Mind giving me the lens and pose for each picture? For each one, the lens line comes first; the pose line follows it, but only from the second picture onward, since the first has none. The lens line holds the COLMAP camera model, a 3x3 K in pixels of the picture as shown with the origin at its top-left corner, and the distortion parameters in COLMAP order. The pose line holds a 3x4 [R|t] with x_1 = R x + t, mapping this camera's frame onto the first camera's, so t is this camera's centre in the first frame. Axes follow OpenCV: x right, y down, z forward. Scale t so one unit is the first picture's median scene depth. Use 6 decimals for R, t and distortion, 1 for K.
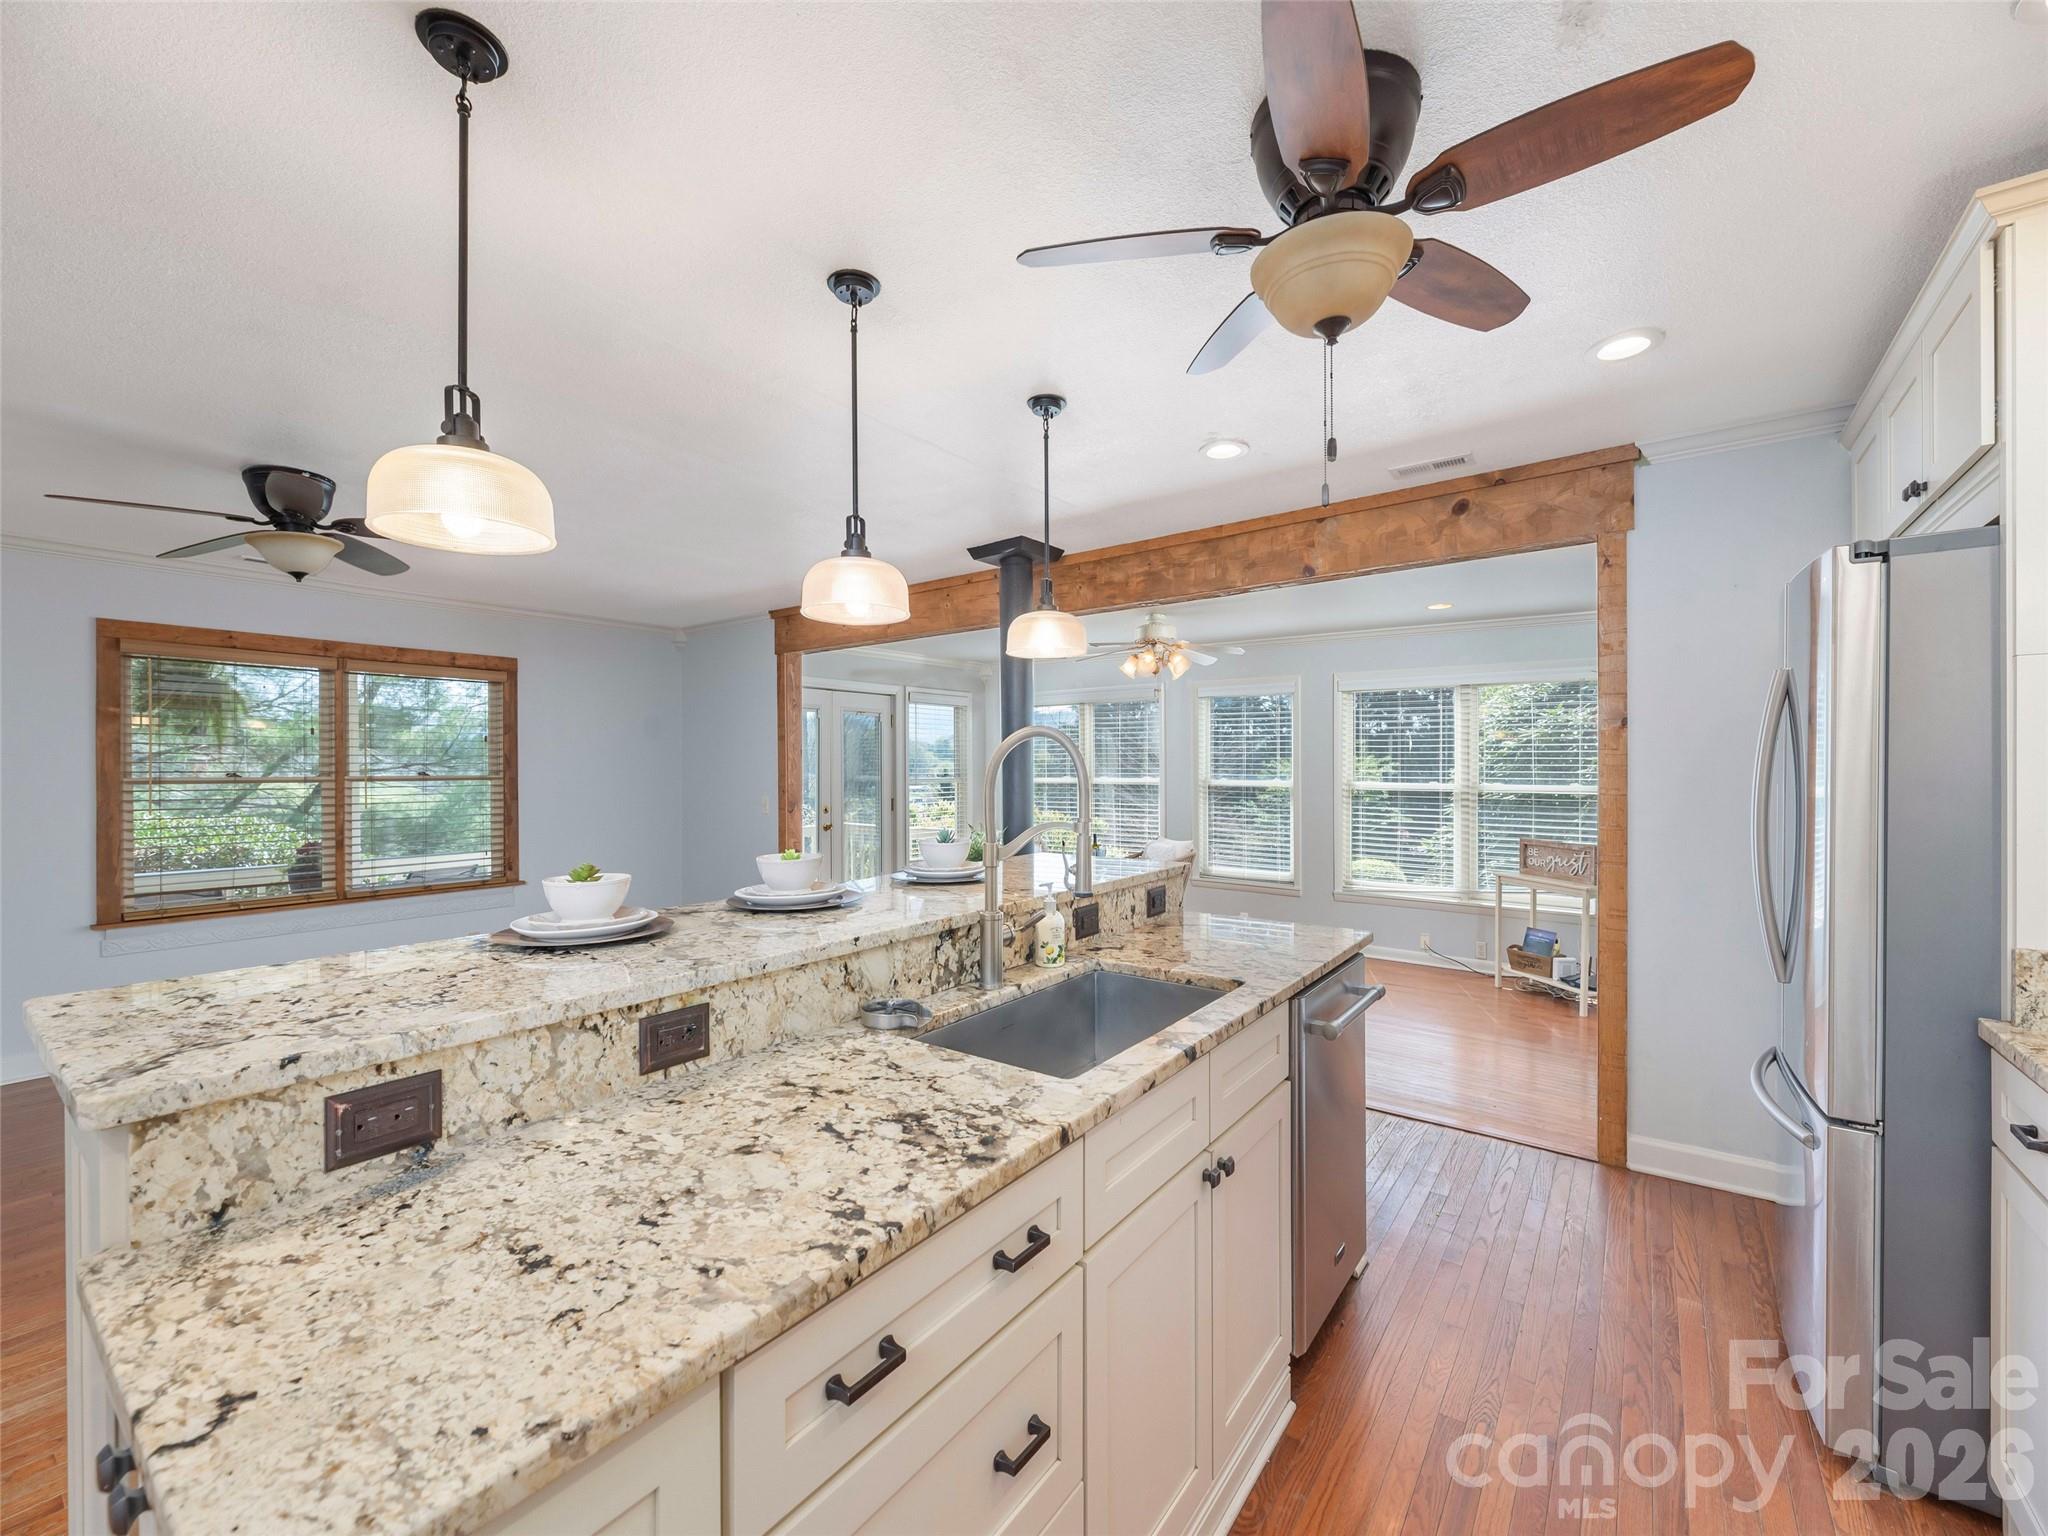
lens RADIAL K [[844.1, 0, 1014.2], [0, 844.1, 773.1], [0, 0, 1]] dist [0.002275, 0.000427]
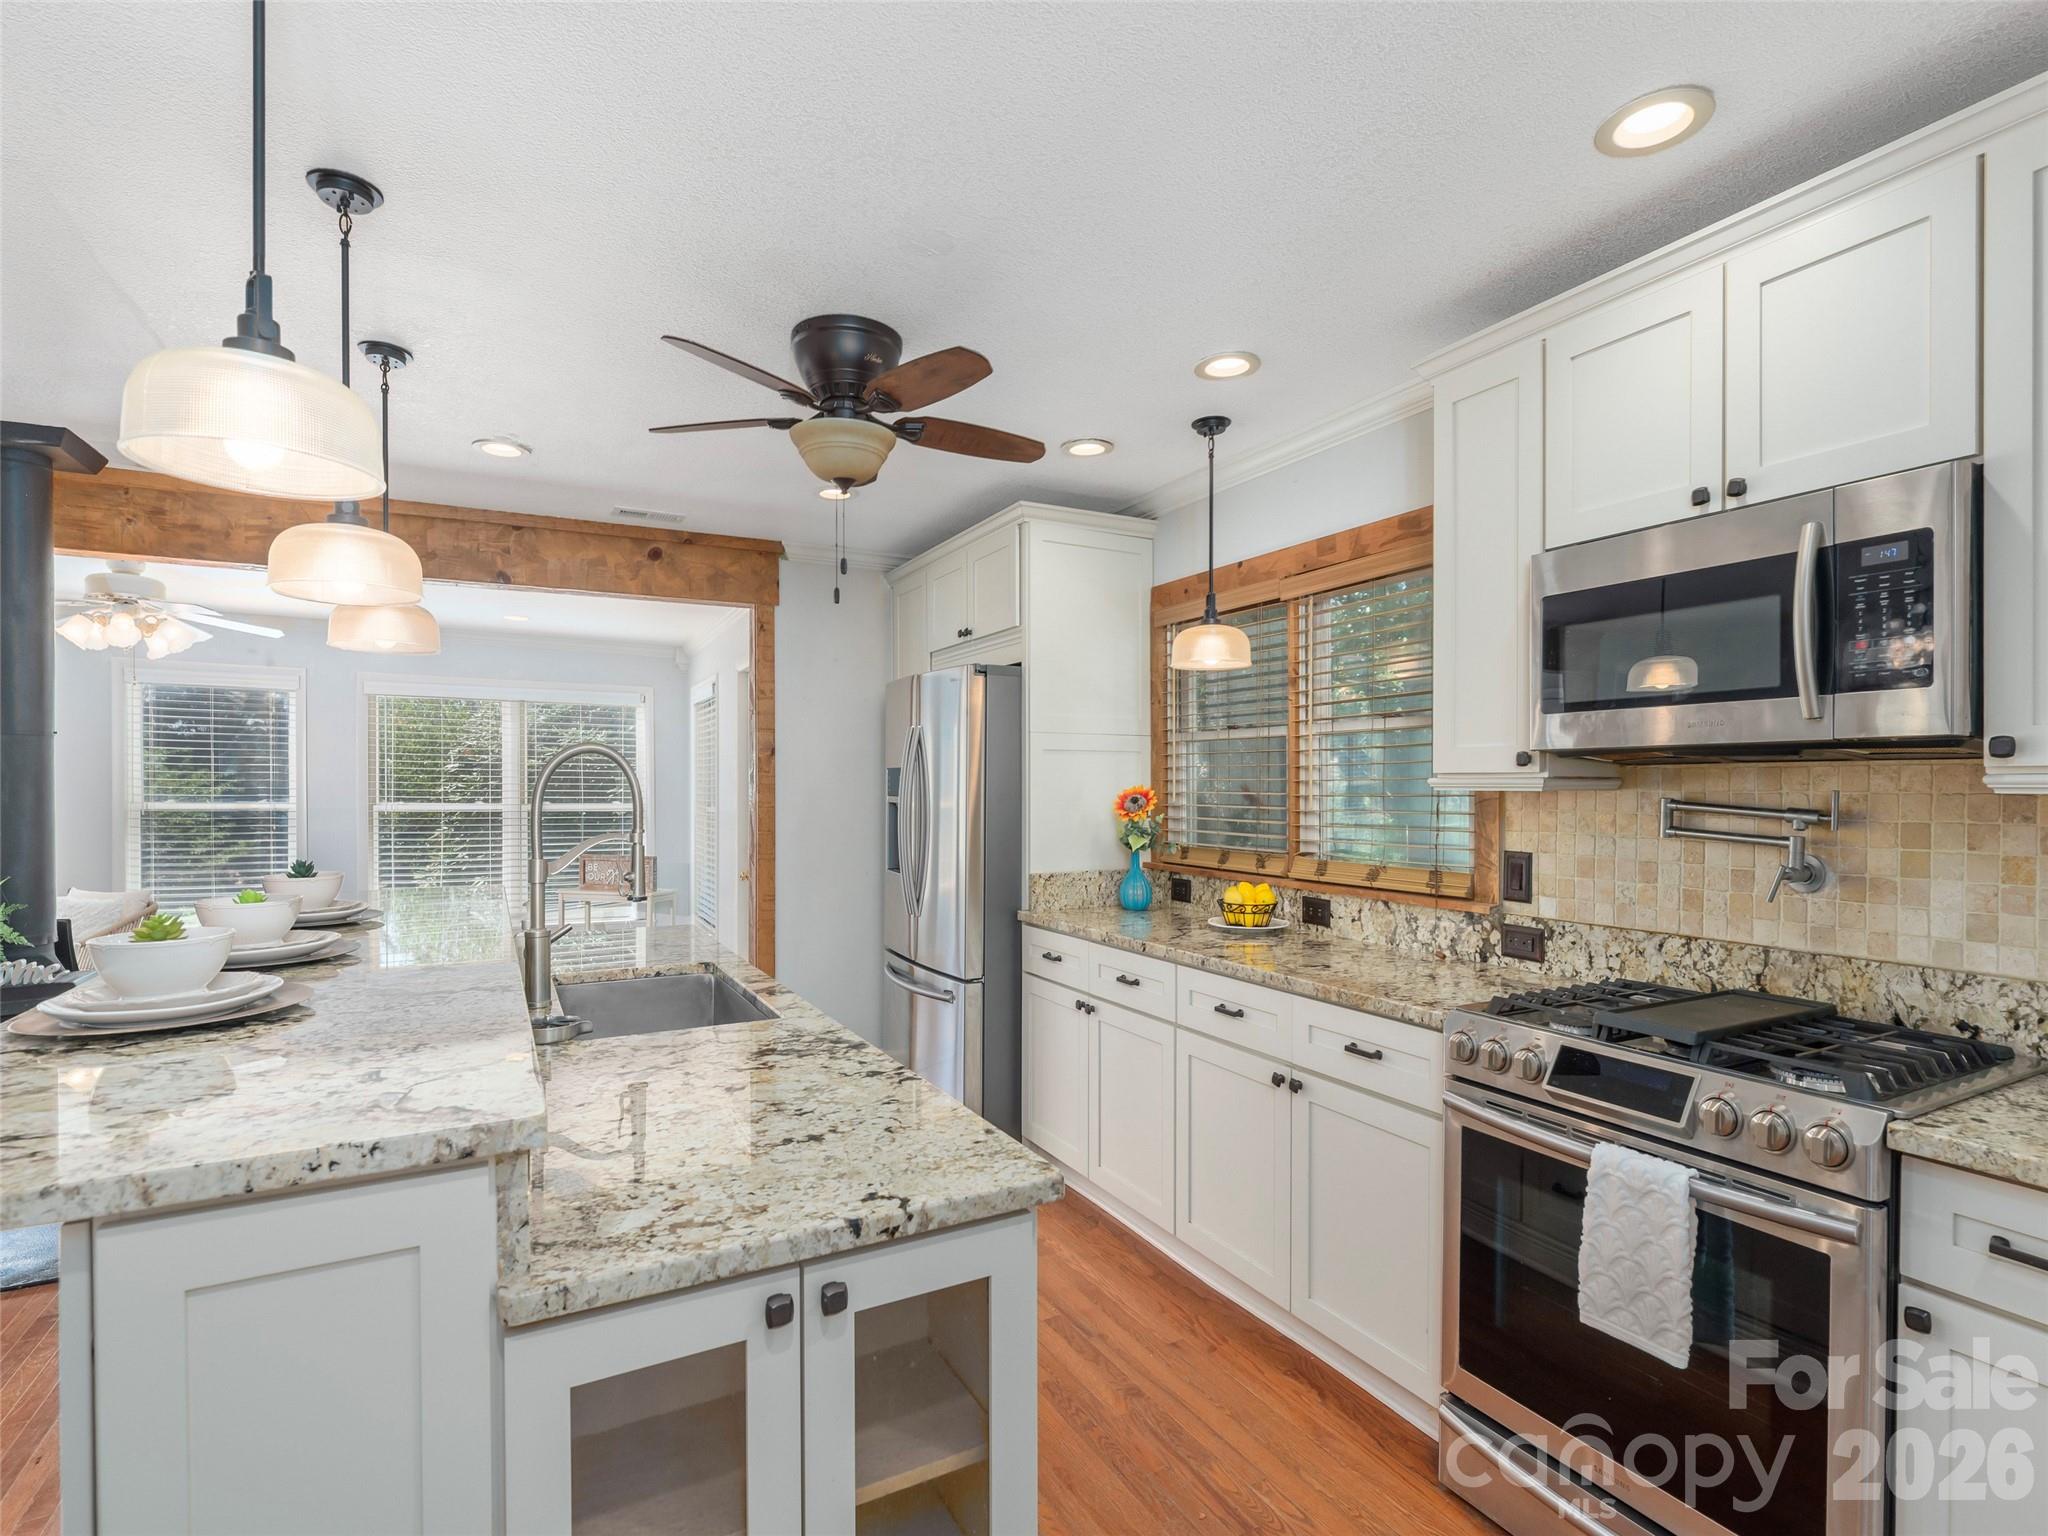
lens RADIAL K [[982.8, 0, 1032.7], [0, 982.8, 802.2], [0, 0, 1]] dist [0.002655, -0.000183]
pose [[0.409578, -0.011272, 0.912205, -0.513765], [0.003946, 0.999936, 0.010584, 0.004504], [-0.912266, -0.000735, 0.409597, 0.004646]]
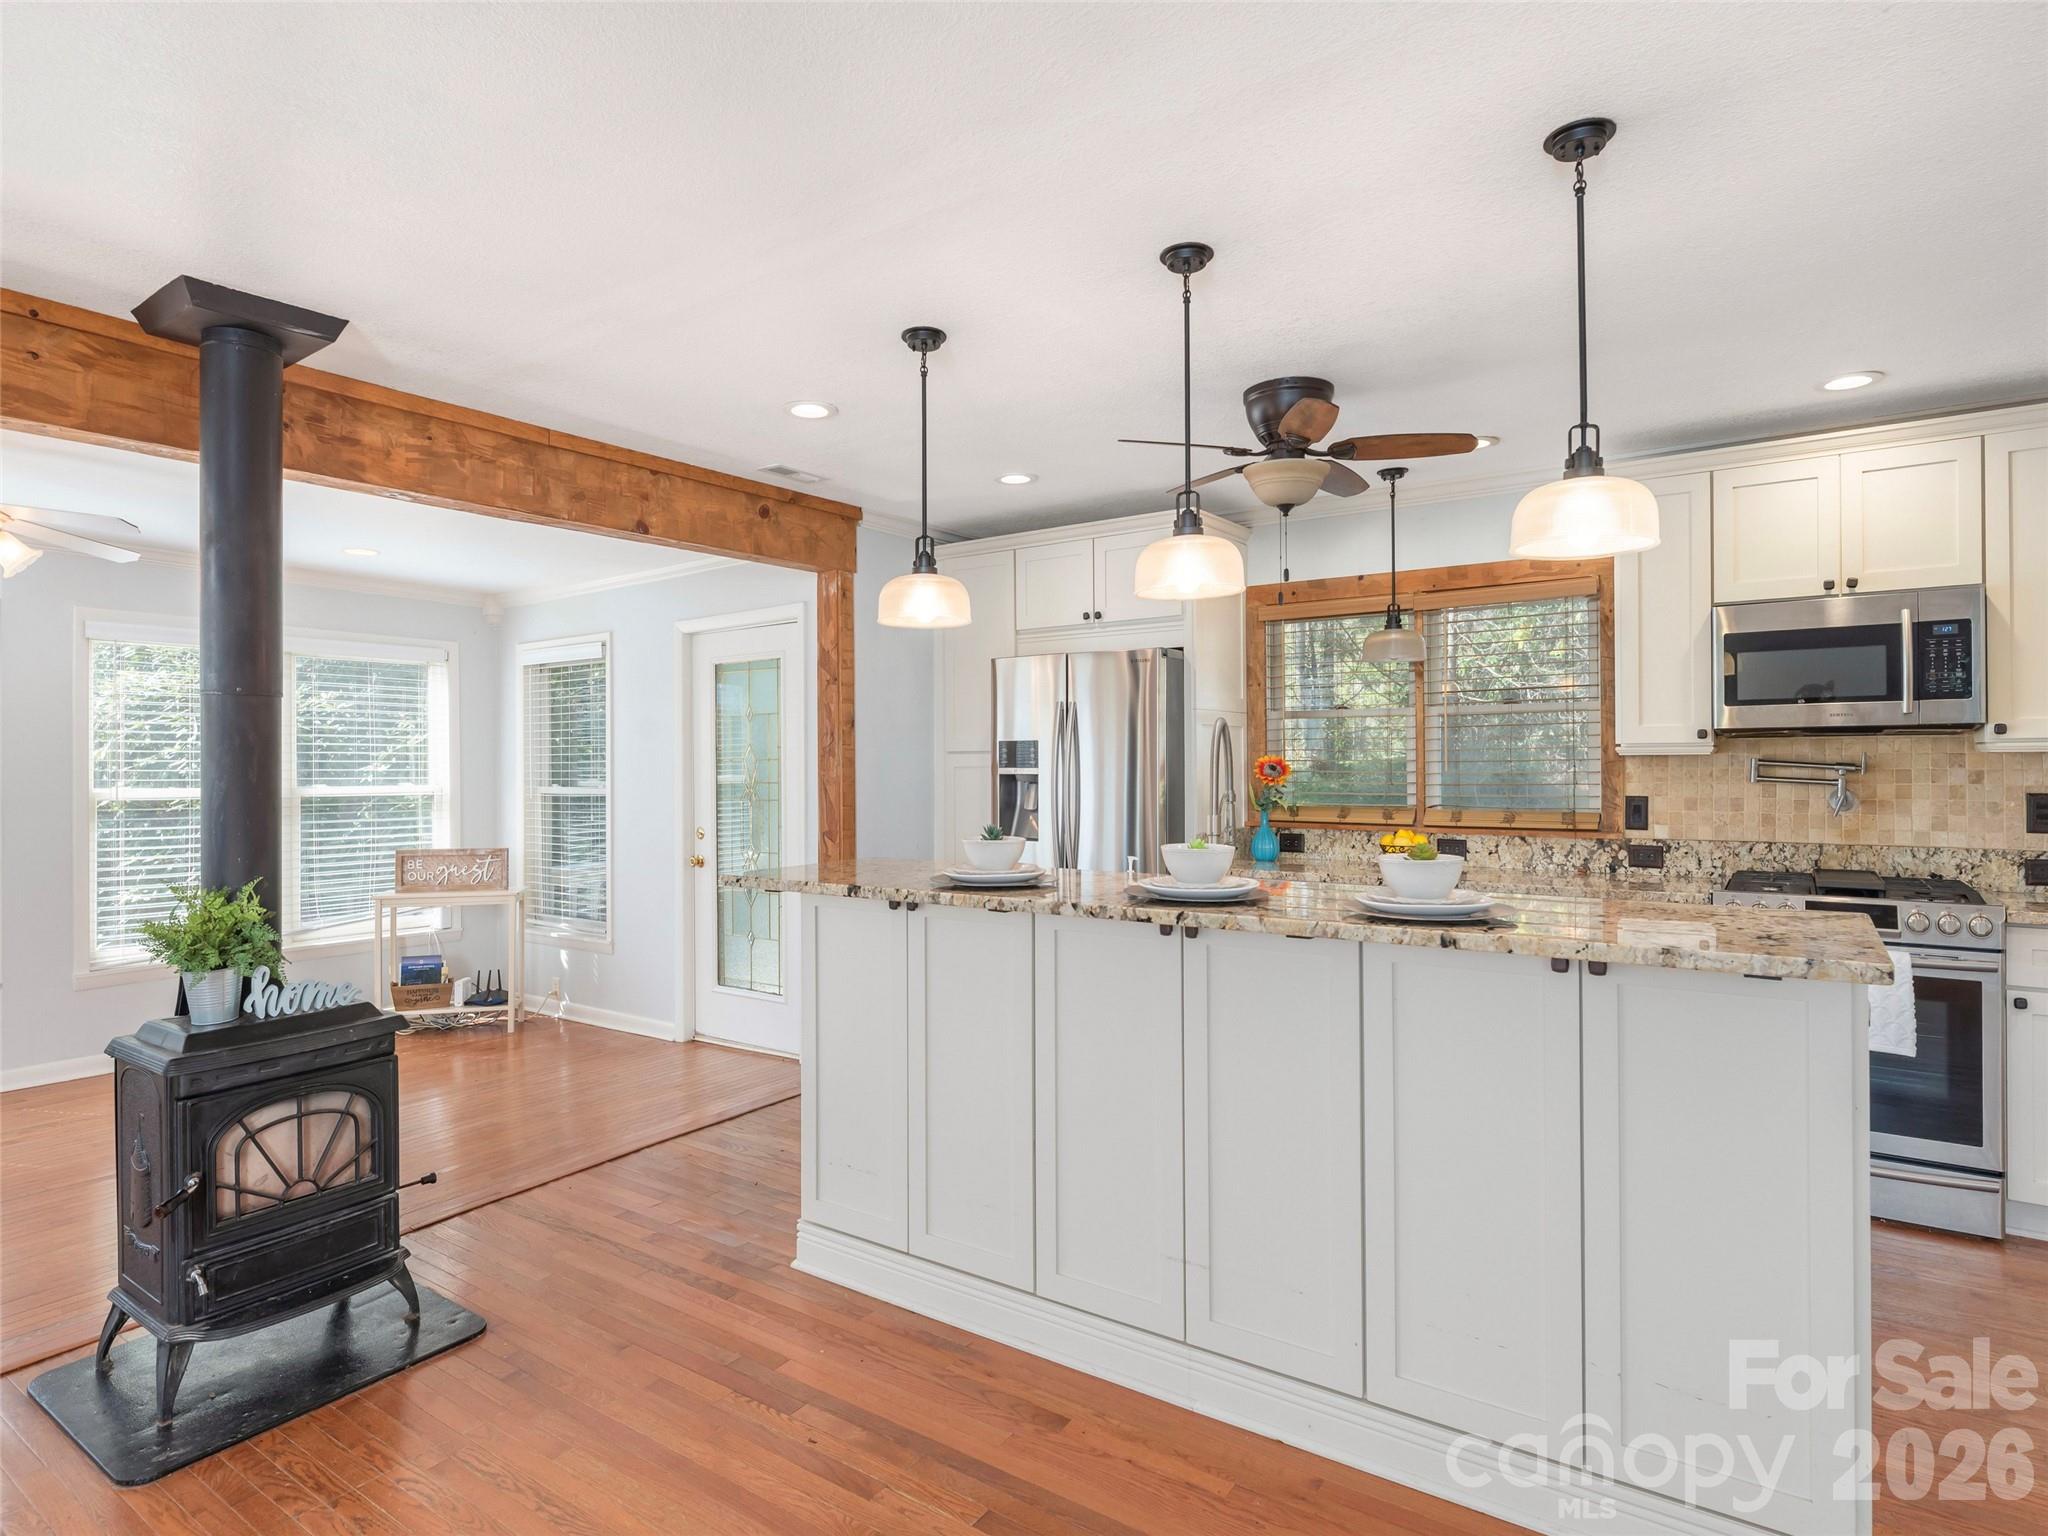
lens RADIAL K [[1093.2, 0, 1042.3], [0, 1093.2, 767.6], [0, 0, 1]] dist [0.005218, -0.002587]
pose [[-0.046996, -0.002479, 0.998892, -0.940104], [0.014493, 0.999890, 0.003163, 0.005770], [-0.998790, 0.014625, -0.046954, 0.800509]]
